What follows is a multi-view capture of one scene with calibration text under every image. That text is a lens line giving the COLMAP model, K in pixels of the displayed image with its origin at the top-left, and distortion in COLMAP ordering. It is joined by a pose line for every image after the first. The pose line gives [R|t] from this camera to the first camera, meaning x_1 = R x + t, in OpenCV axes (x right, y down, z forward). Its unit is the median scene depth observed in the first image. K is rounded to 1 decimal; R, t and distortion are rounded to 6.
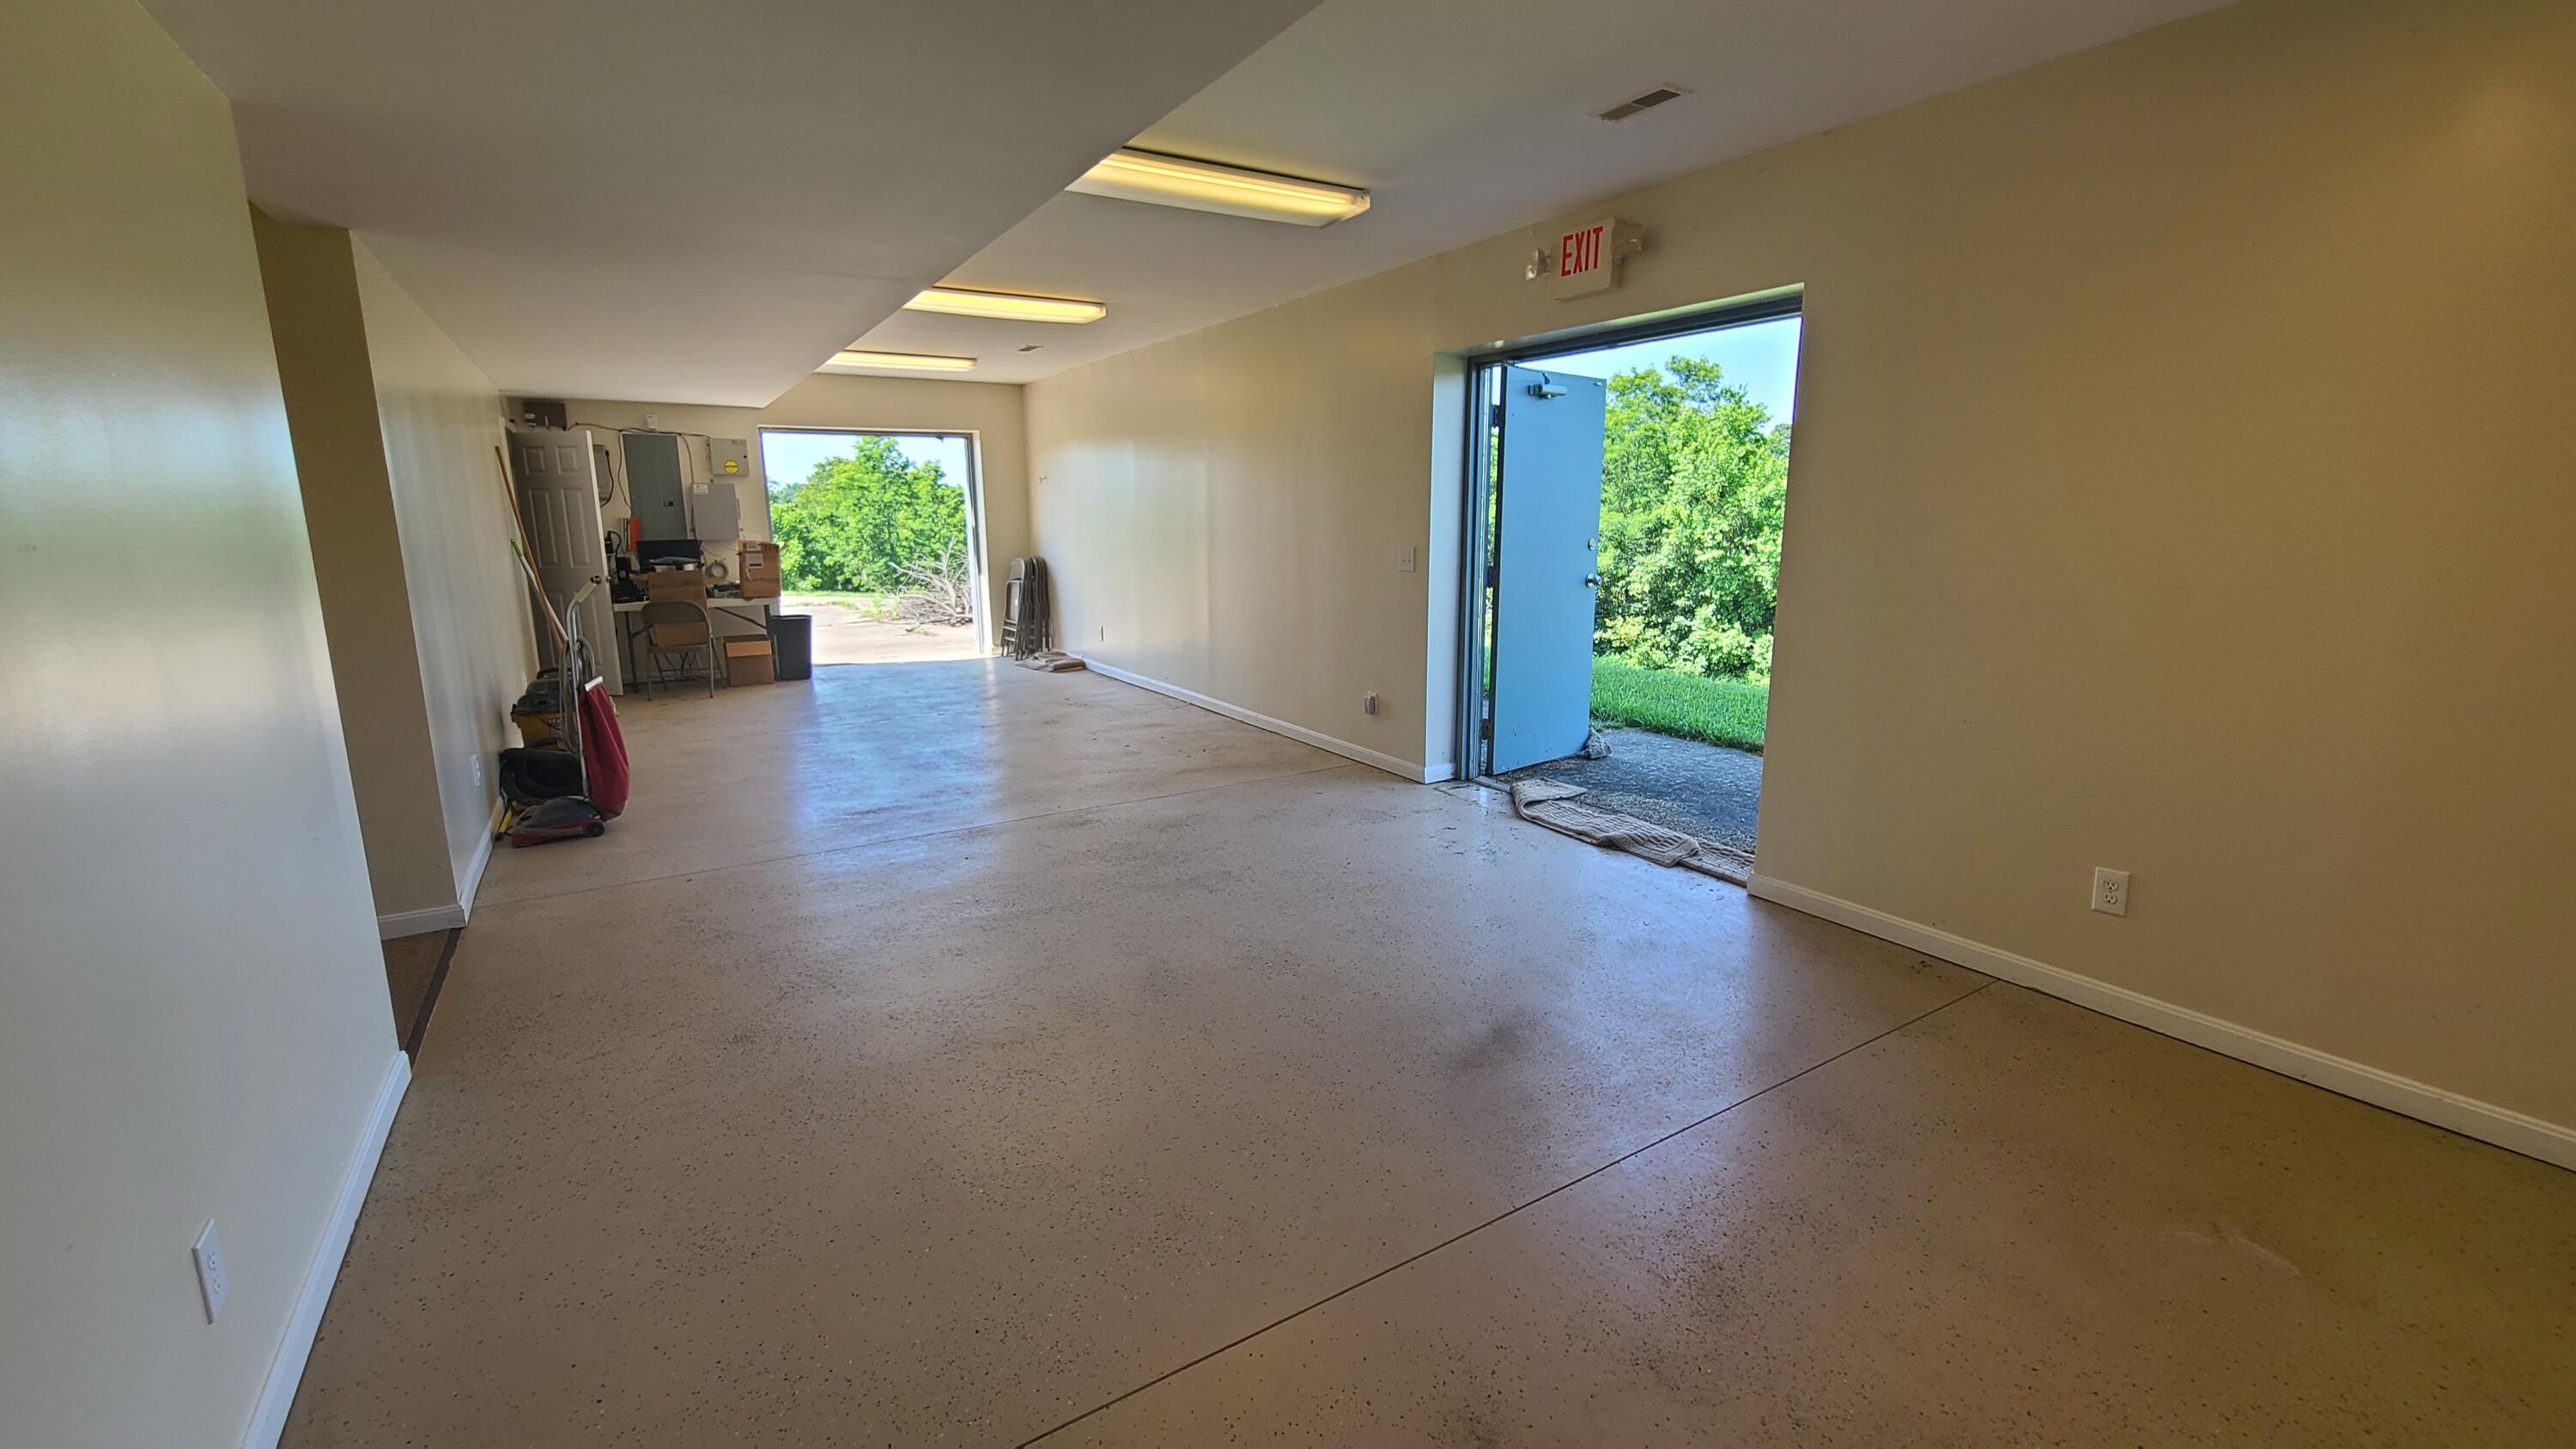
lens RADIAL K [[1056.2, 0, 1295.5], [0, 1056.2, 722.9], [0, 0, 1]] dist [-0.000035, -0.000025]
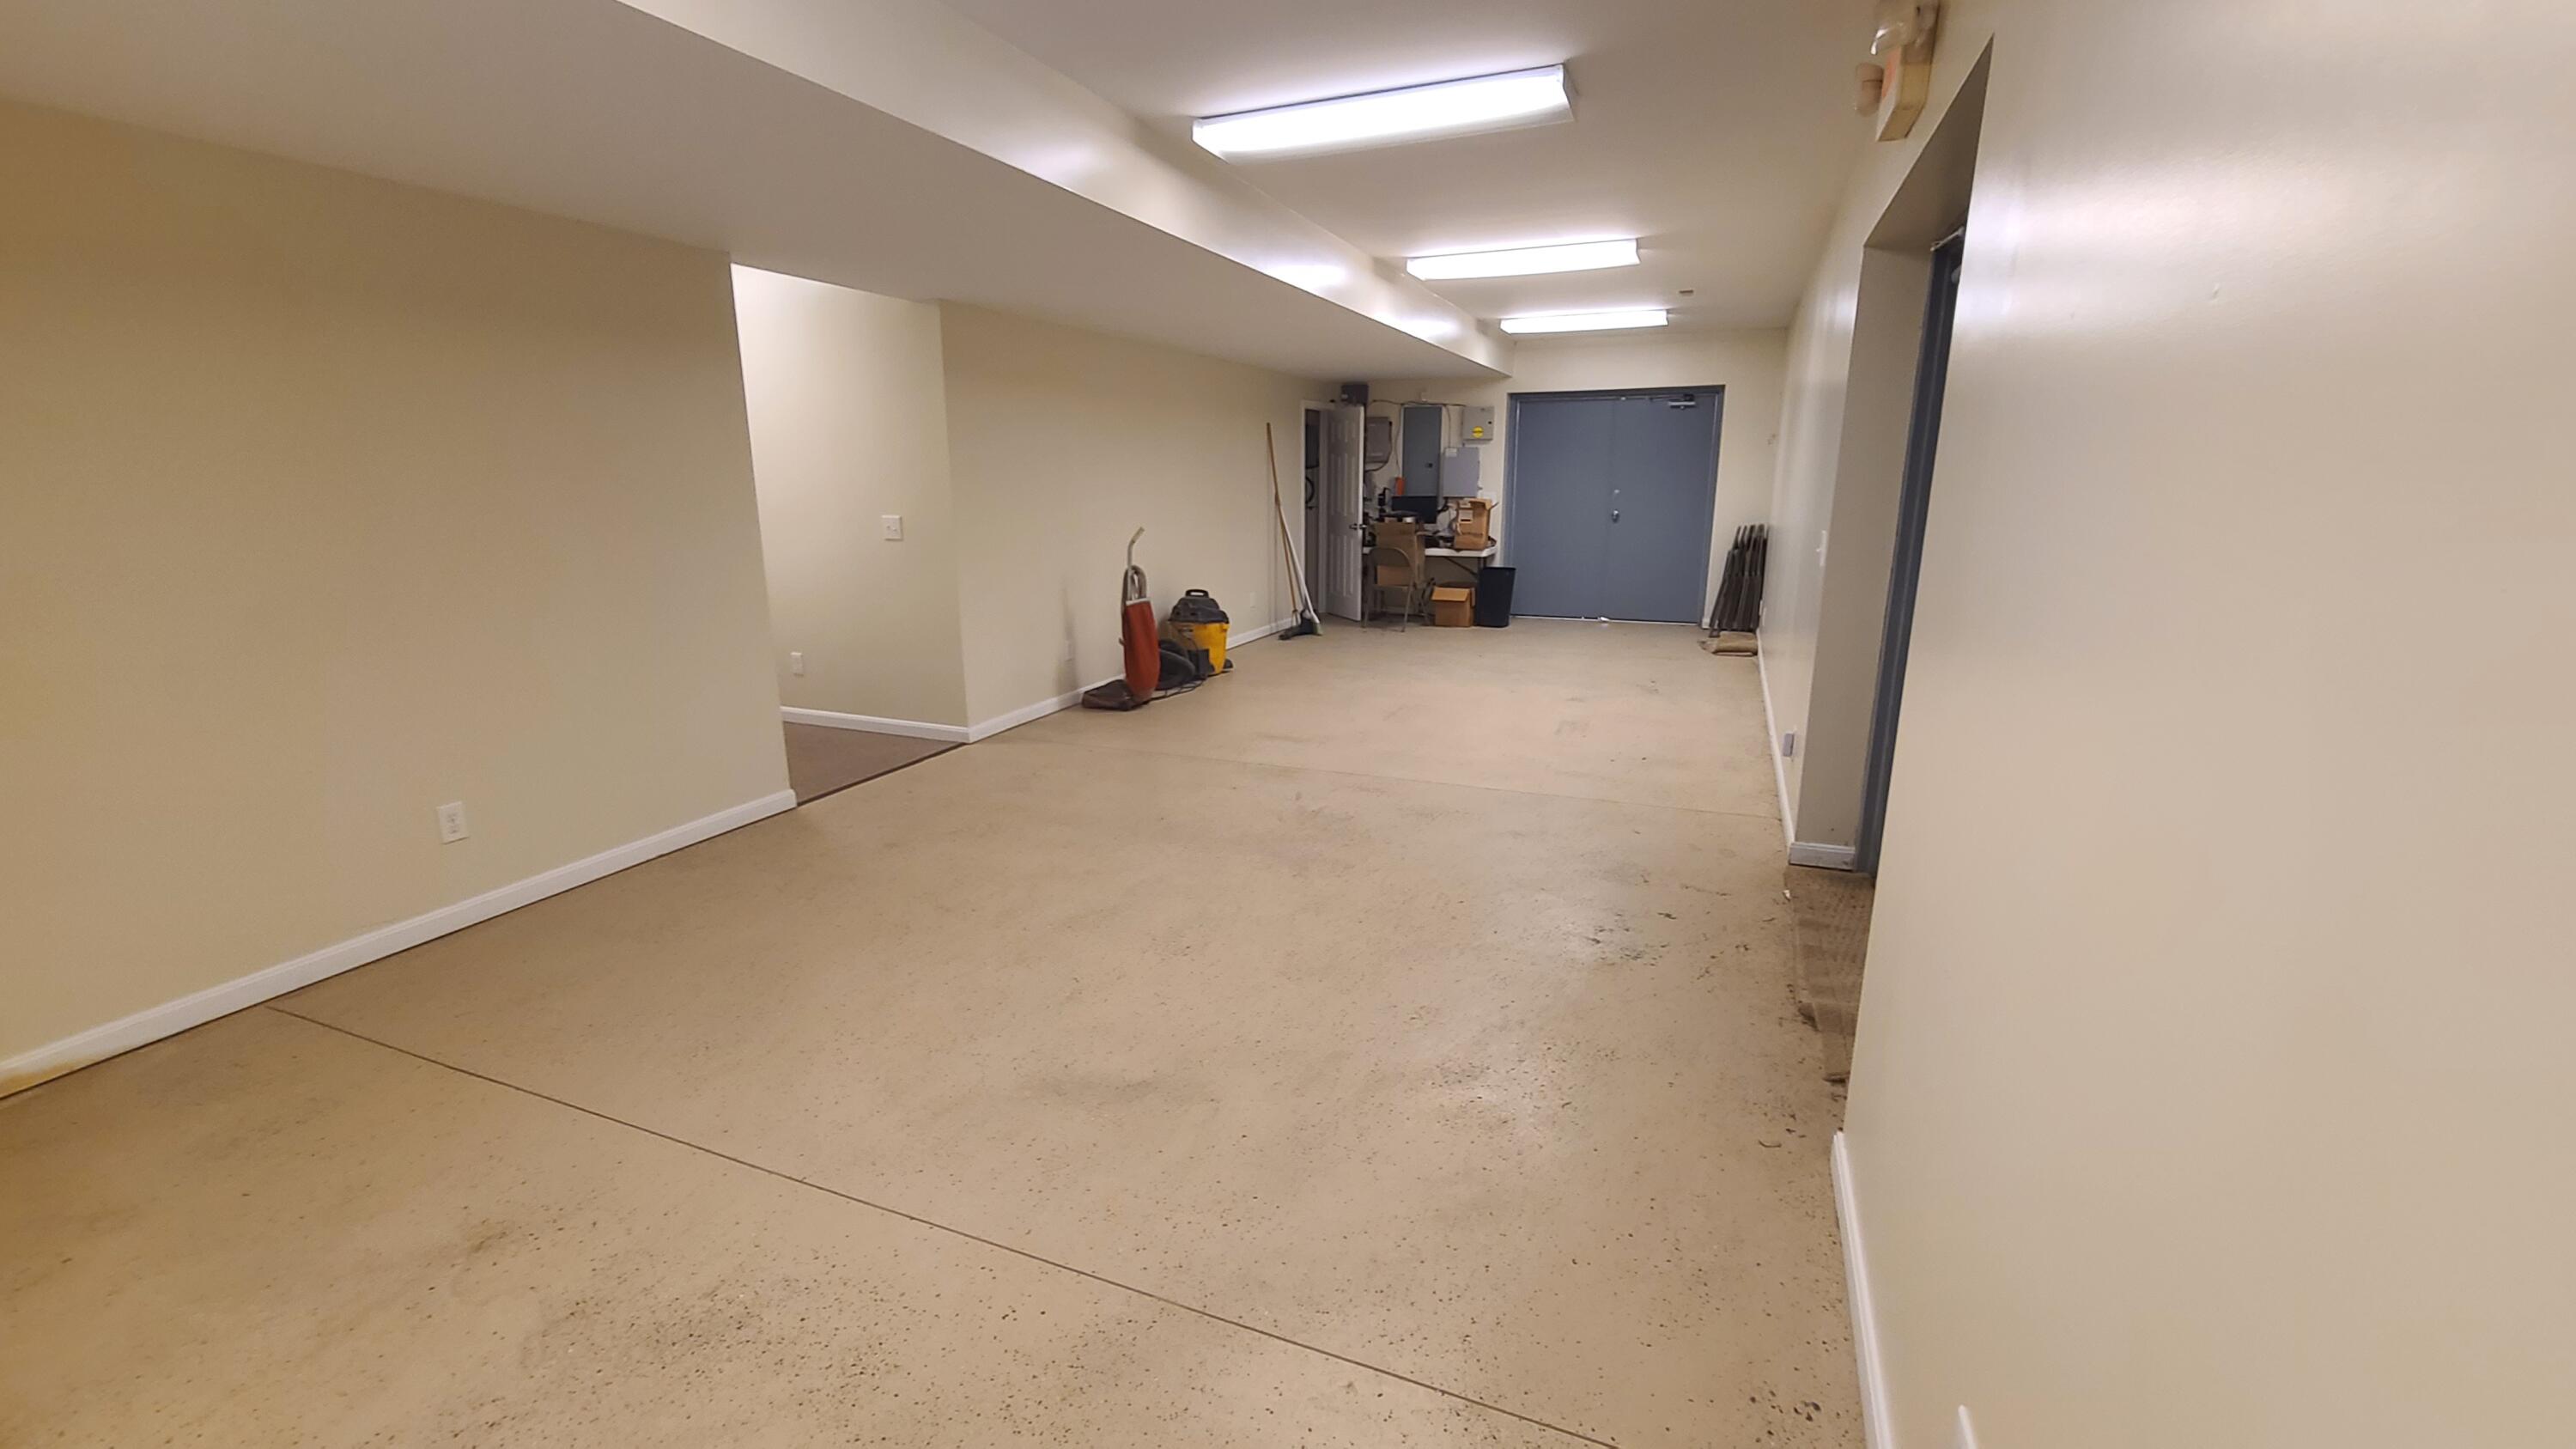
lens RADIAL K [[1056.2, 0, 1294.1], [0, 1056.2, 720.3], [0, 0, 1]] dist [-0.000035, -0.000025]
pose [[0.581213, 0.191363, -0.790931, 0.312256], [-0.160899, 0.979792, 0.118820, -0.045011], [0.797686, 0.058200, 0.600258, 0.191583]]
